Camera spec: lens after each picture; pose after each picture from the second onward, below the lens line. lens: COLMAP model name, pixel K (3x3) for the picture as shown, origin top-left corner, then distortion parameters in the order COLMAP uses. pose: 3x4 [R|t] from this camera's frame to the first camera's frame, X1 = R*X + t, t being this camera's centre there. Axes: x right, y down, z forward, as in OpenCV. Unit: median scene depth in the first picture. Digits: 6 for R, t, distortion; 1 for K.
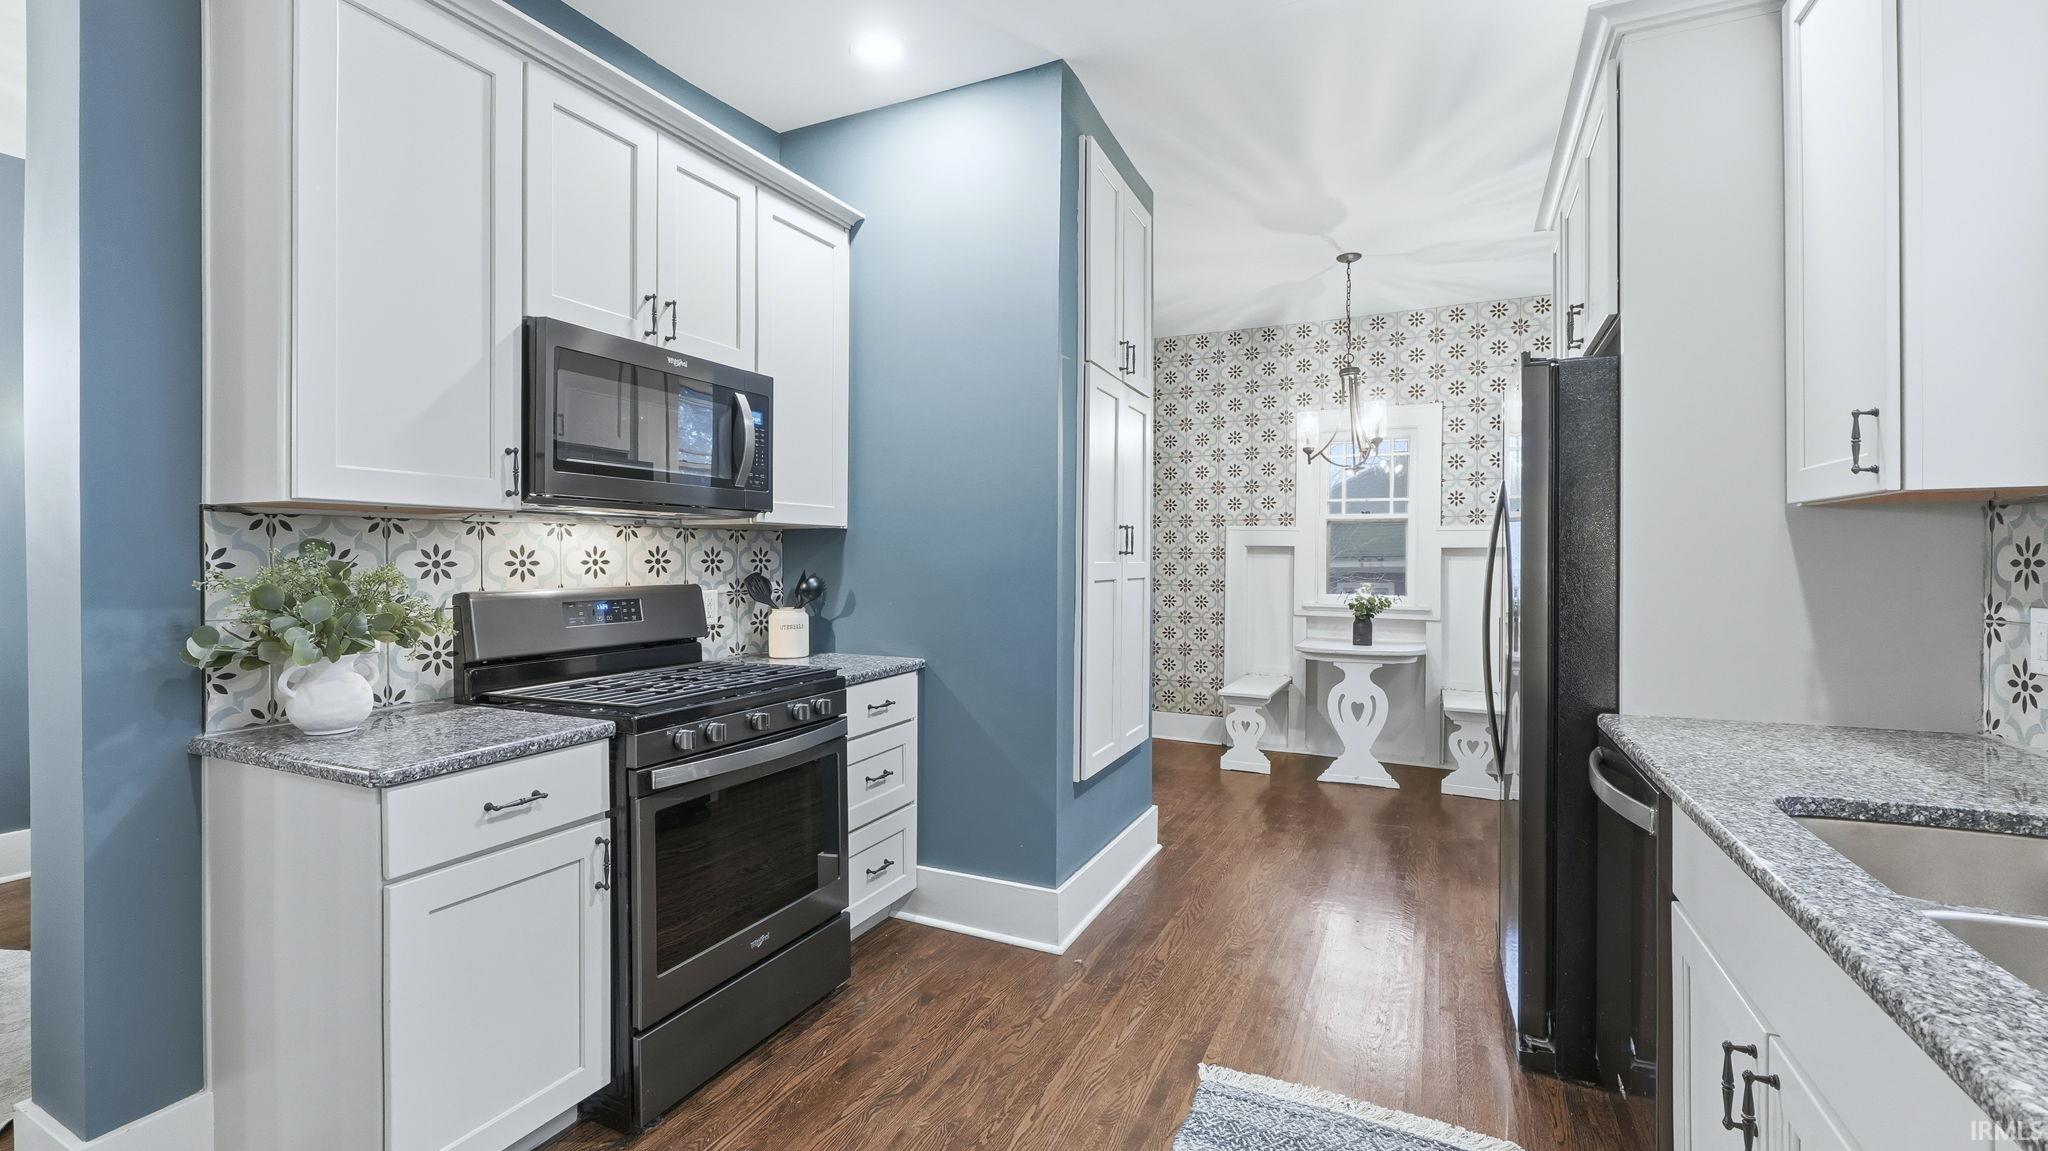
lens RADIAL K [[861.0, 0, 1013.3], [0, 861.0, 562.1], [0, 0, 1]] dist [-0.005739, 0.000174]
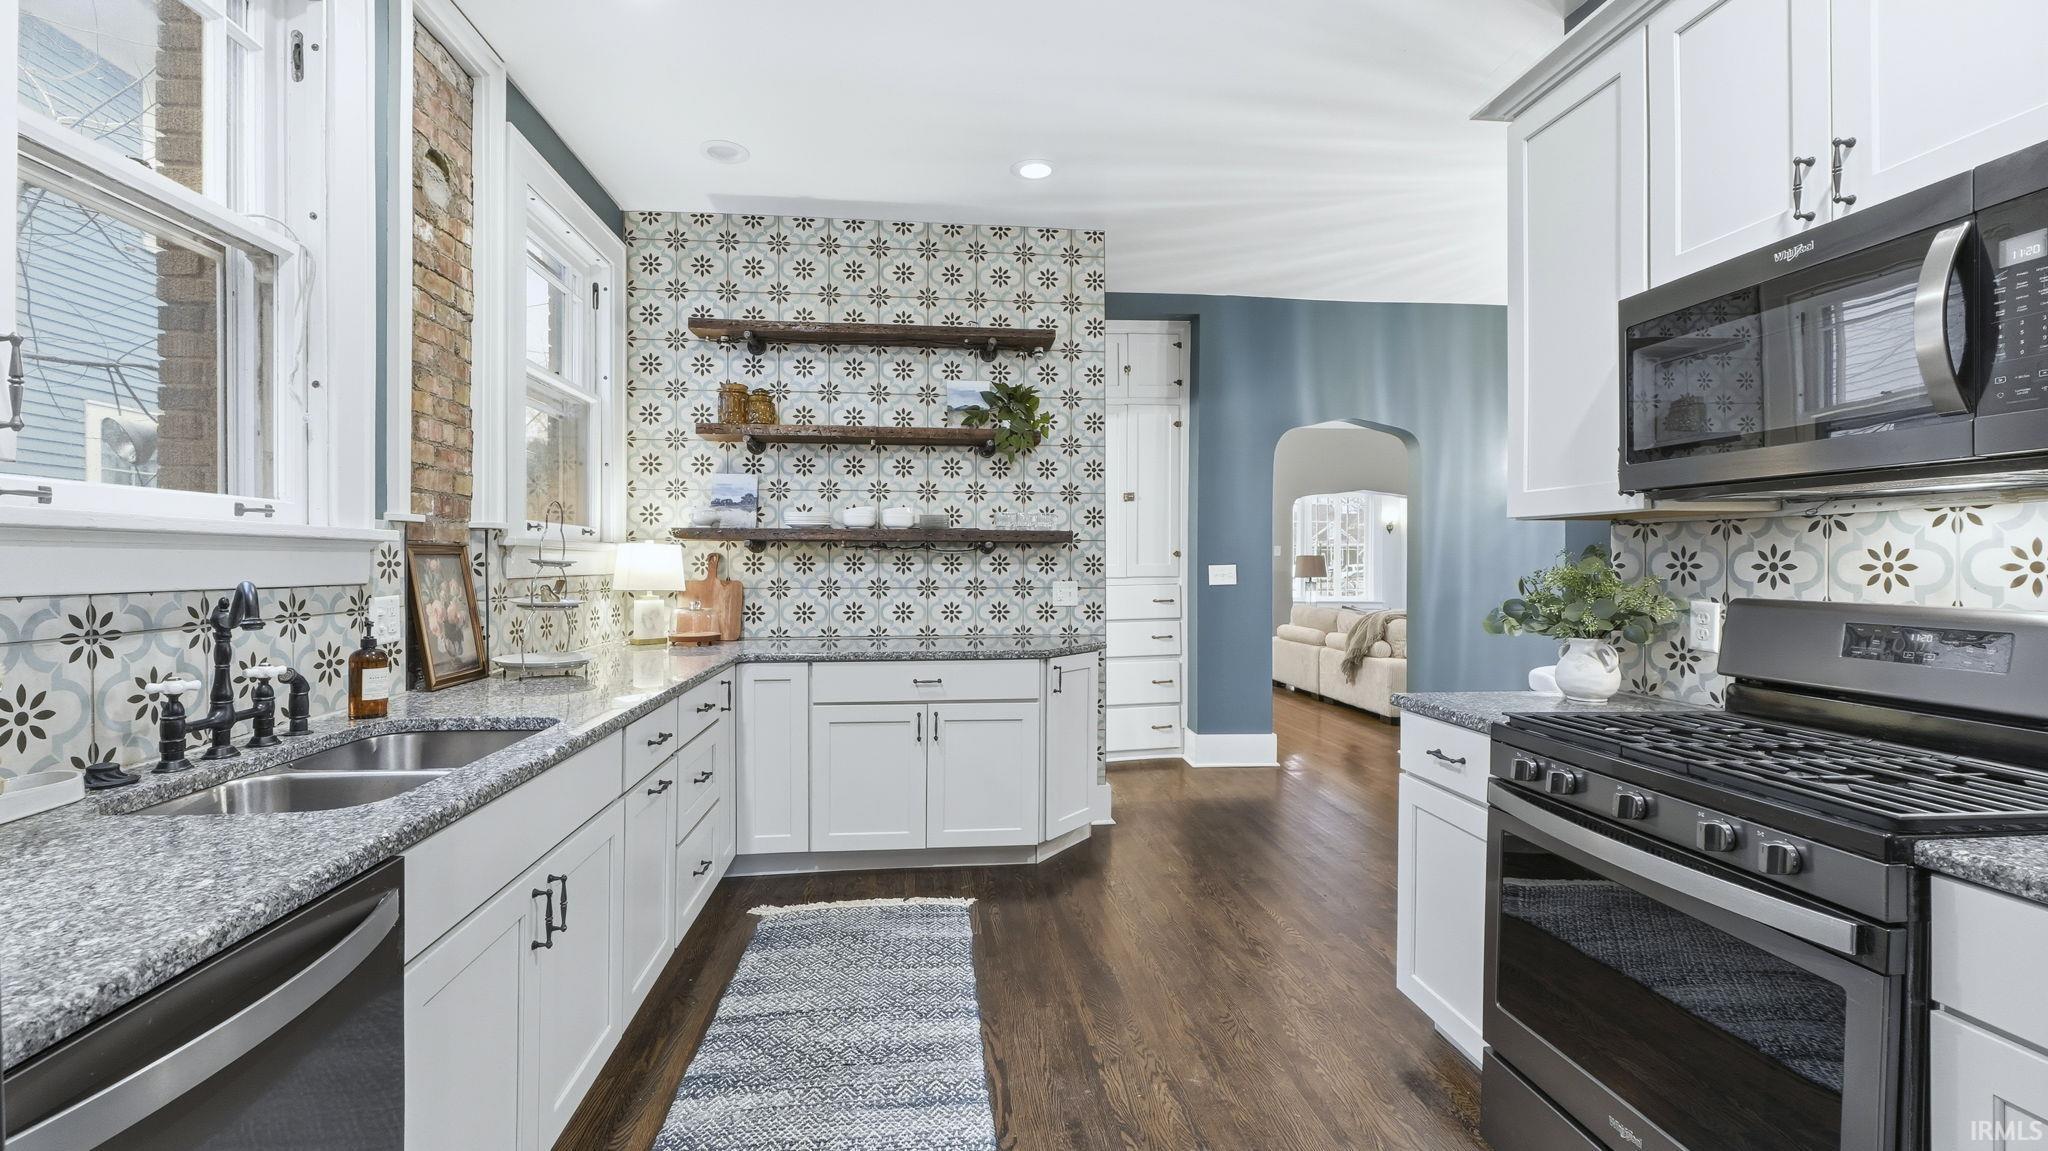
lens RADIAL K [[861.0, 0, 1015.0], [0, 861.0, 570.5], [0, 0, 1]] dist [-0.005739, 0.000174]
pose [[-0.847498, 0.011173, -0.530680, 0.457069], [0.002614, 0.999854, 0.016877, -0.010291], [0.530792, 0.012916, -0.847404, 1.299530]]
